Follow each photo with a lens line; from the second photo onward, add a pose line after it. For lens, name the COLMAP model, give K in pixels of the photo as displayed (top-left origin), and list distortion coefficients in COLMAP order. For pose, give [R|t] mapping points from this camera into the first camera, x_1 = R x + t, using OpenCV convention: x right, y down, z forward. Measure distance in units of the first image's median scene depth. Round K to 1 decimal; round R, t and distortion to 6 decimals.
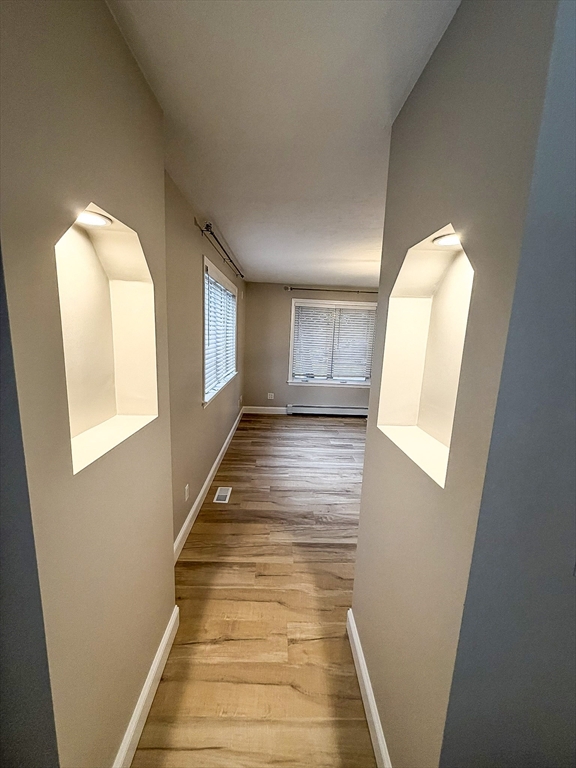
lens RADIAL K [[306.8, 0, 286.9], [0, 306.8, 383.9], [0, 0, 1]] dist [-0.001823, -0.000208]
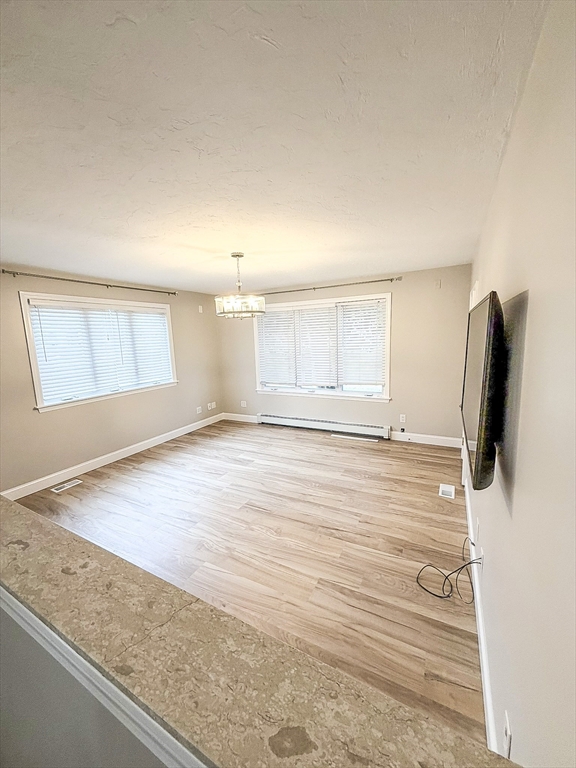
lens RADIAL K [[306.8, 0, 287.4], [0, 306.8, 381.8], [0, 0, 1]] dist [-0.001823, -0.000208]
pose [[0.866838, -0.000821, -0.498590, 0.970075], [-0.012176, 0.999666, -0.022815, -0.020840], [0.498442, 0.025848, 0.866538, 0.334719]]
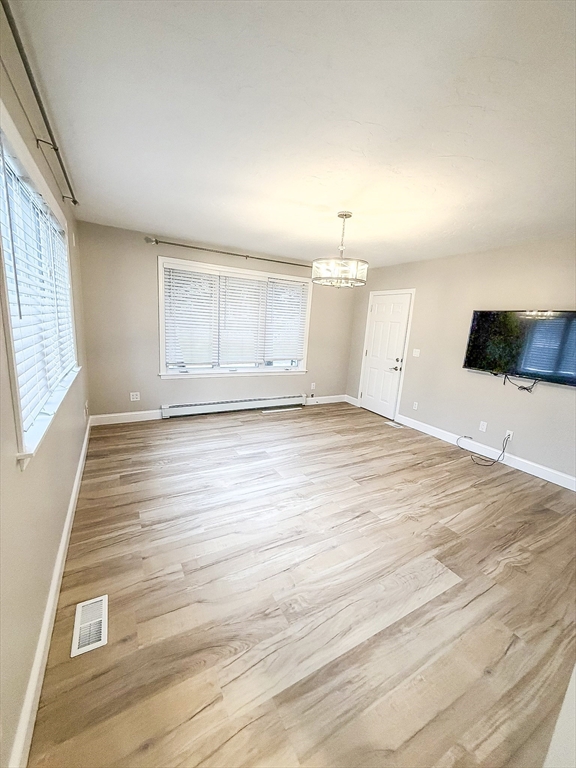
lens RADIAL K [[306.8, 0, 286.8], [0, 306.8, 382.6], [0, 0, 1]] dist [-0.001823, -0.000208]
pose [[0.885778, -0.081954, 0.456815, -0.105980], [0.056211, 0.995984, 0.069688, -0.036772], [-0.460692, -0.036050, 0.886828, 0.370435]]
